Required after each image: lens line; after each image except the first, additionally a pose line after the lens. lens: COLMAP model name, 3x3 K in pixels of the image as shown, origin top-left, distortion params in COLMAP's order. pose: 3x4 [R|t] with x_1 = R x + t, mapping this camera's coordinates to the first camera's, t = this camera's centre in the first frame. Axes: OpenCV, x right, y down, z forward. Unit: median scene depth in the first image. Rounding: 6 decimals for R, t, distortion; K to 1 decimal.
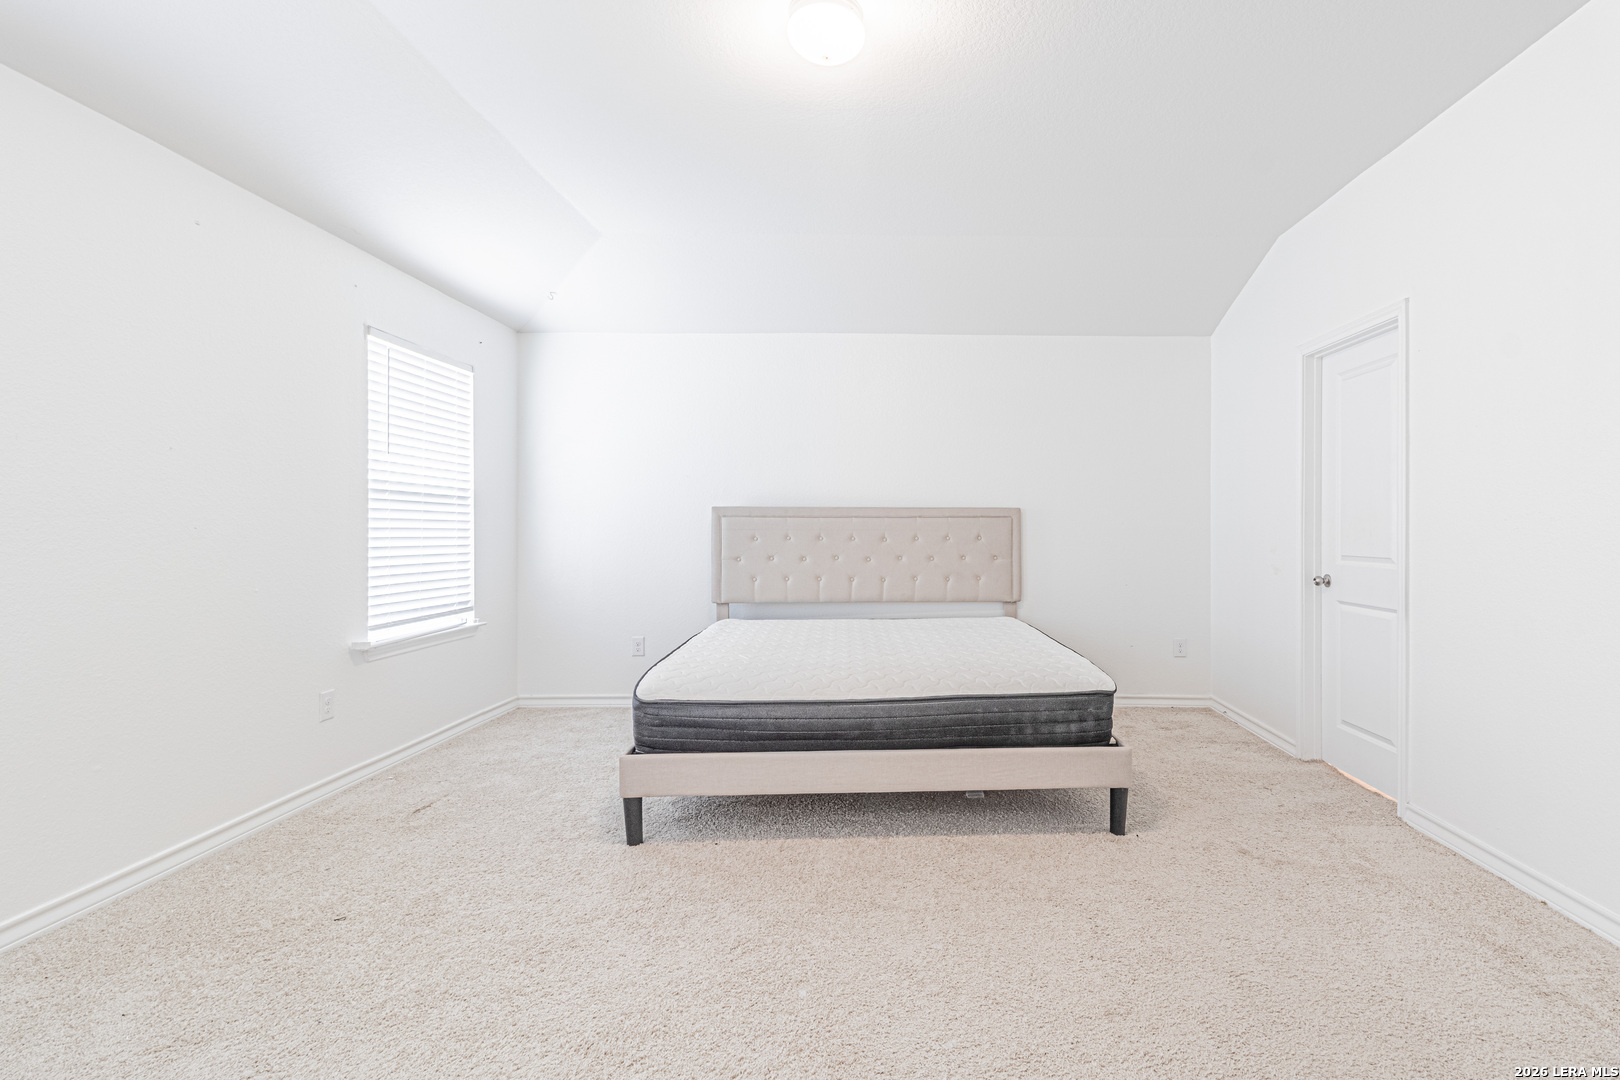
lens RADIAL K [[757.2, 0, 821.8], [0, 757.2, 530.5], [0, 0, 1]] dist [0.003715, 0.000792]
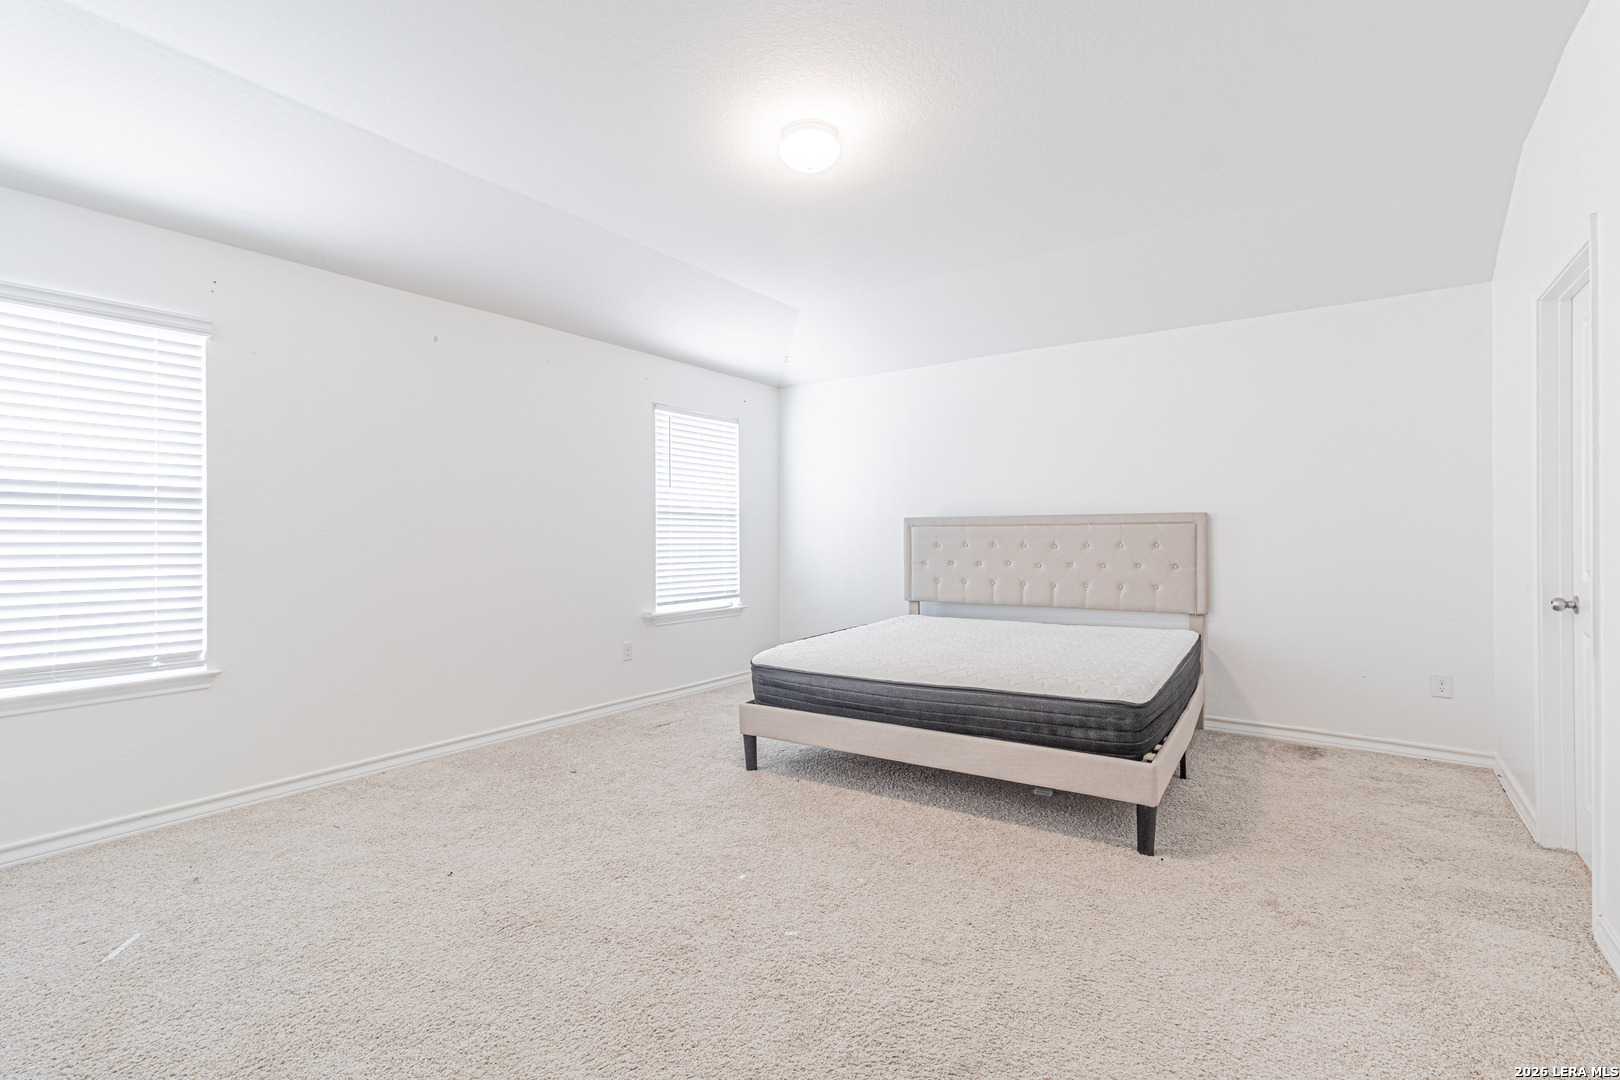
lens RADIAL K [[757.2, 0, 843.2], [0, 757.2, 534.1], [0, 0, 1]] dist [0.003715, 0.000792]
pose [[0.810281, -0.006456, -0.586006, 0.558277], [0.002745, 0.999970, -0.007221, 0.002209], [0.586036, 0.004242, 0.810274, -0.001614]]
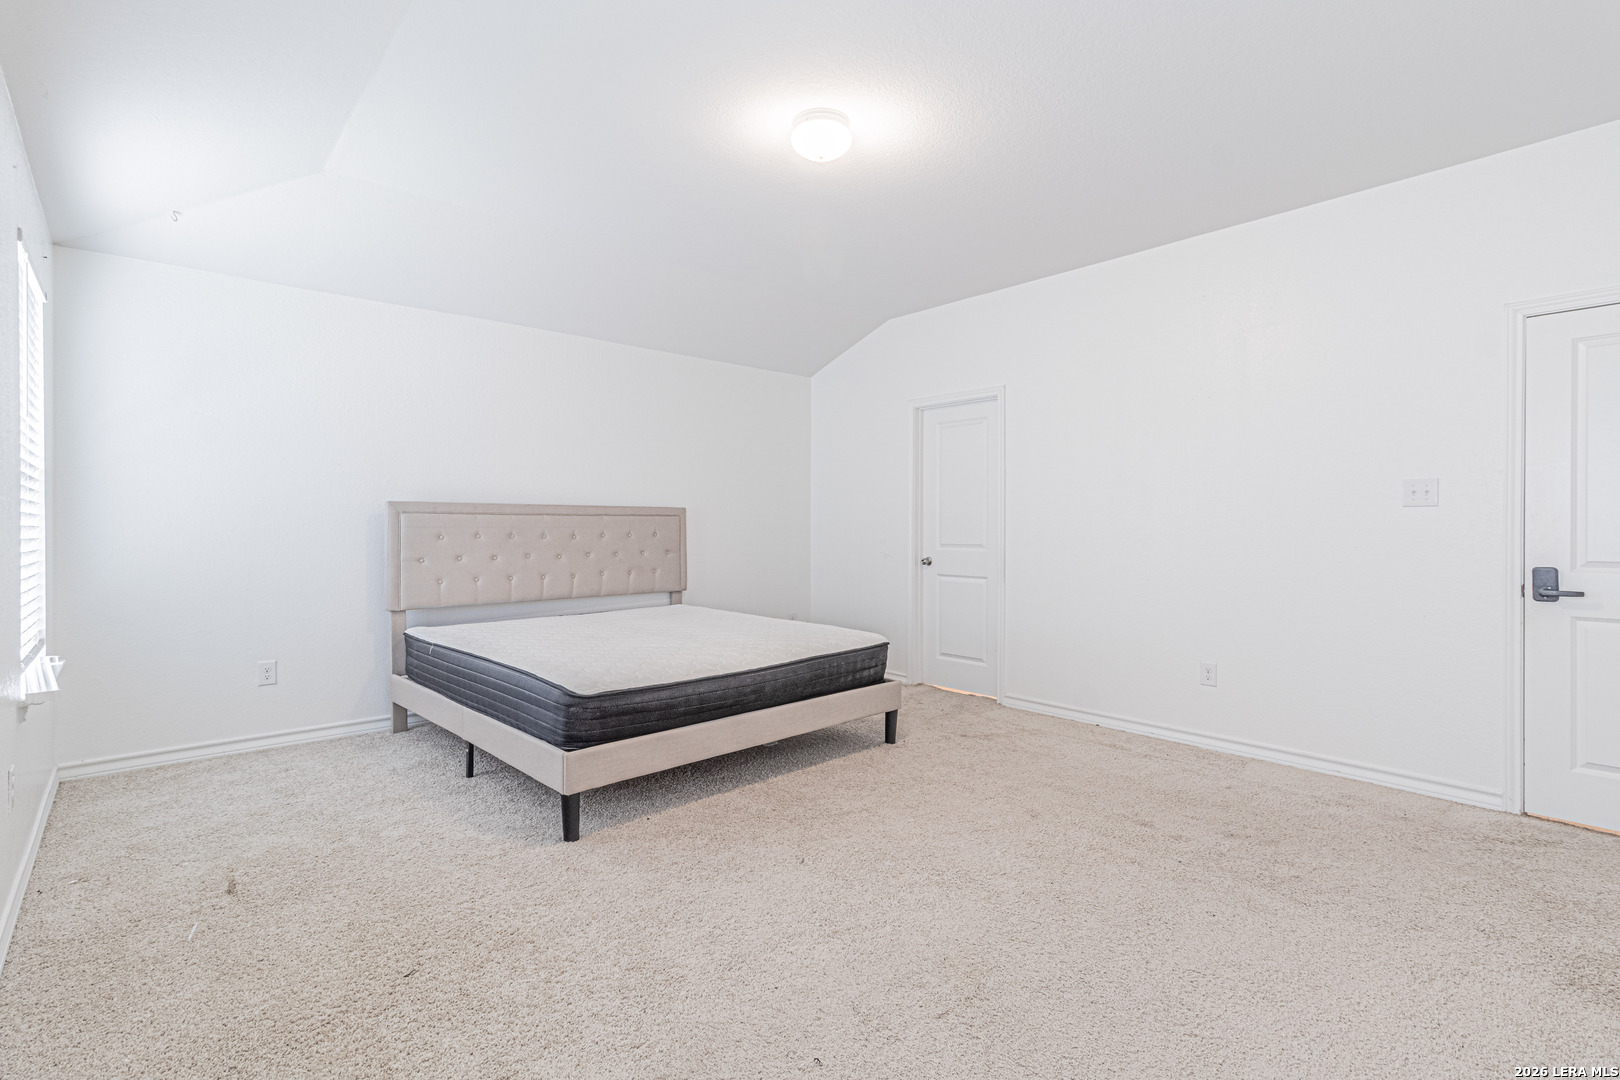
lens RADIAL K [[757.2, 0, 820.8], [0, 757.2, 529.0], [0, 0, 1]] dist [0.003715, 0.000792]
pose [[0.759730, -0.003195, 0.650231, -0.404677], [0.001195, 0.999993, 0.003517, -0.002159], [-0.650237, -0.001895, 0.759729, 0.011430]]
